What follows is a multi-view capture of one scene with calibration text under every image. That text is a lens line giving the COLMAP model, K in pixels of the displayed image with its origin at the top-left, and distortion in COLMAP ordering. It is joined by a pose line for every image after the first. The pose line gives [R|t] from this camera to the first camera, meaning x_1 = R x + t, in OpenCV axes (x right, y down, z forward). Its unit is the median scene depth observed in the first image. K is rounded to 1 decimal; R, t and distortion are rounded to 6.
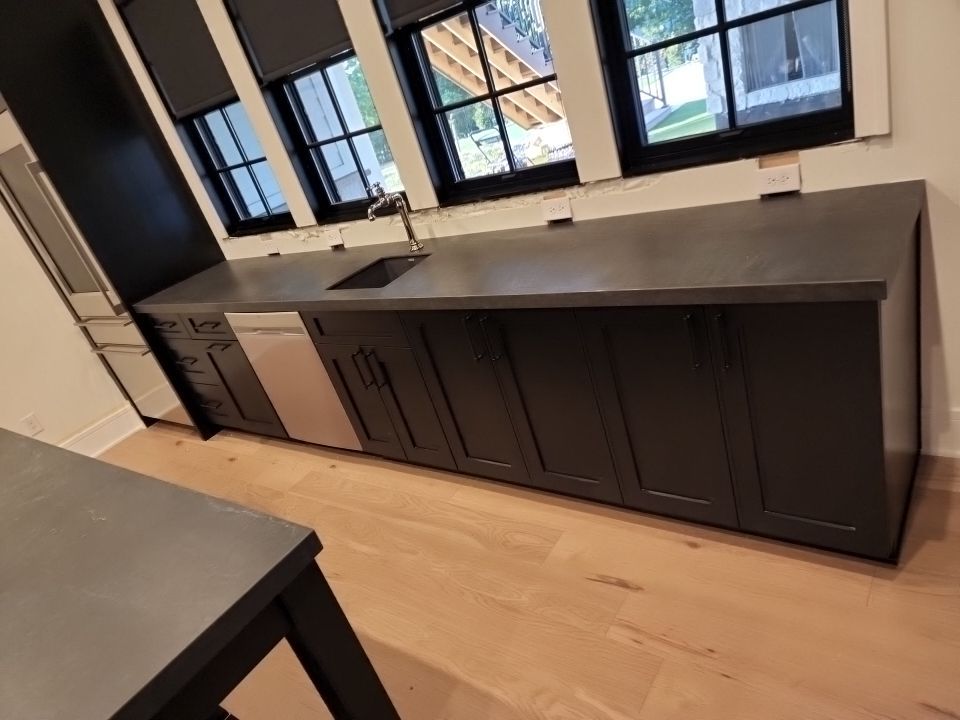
lens RADIAL K [[649.8, 0, 480.0], [0, 649.8, 360.0], [0, 0, 1]] dist [0.054576, -0.005867]
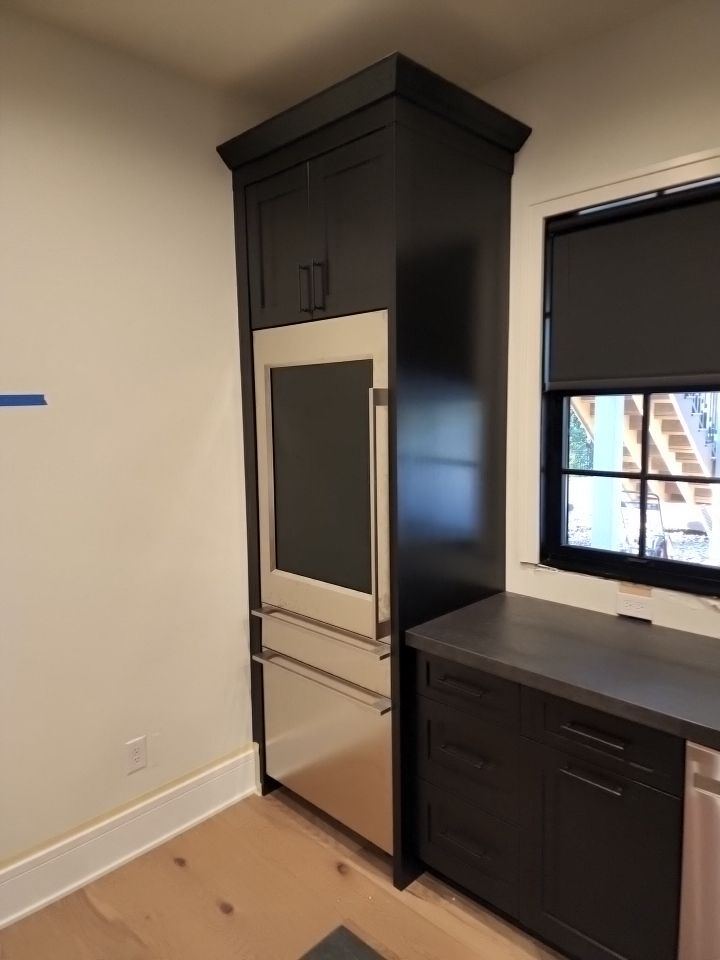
lens RADIAL K [[649.8, 0, 443.2], [0, 649.8, 494.1], [0, 0, 1]] dist [0.054576, -0.005867]
pose [[0.949812, 0.303653, -0.075186, -0.397963], [-0.311742, 0.898826, -0.308104, -0.016631], [-0.025978, 0.316079, 0.948377, 0.318356]]
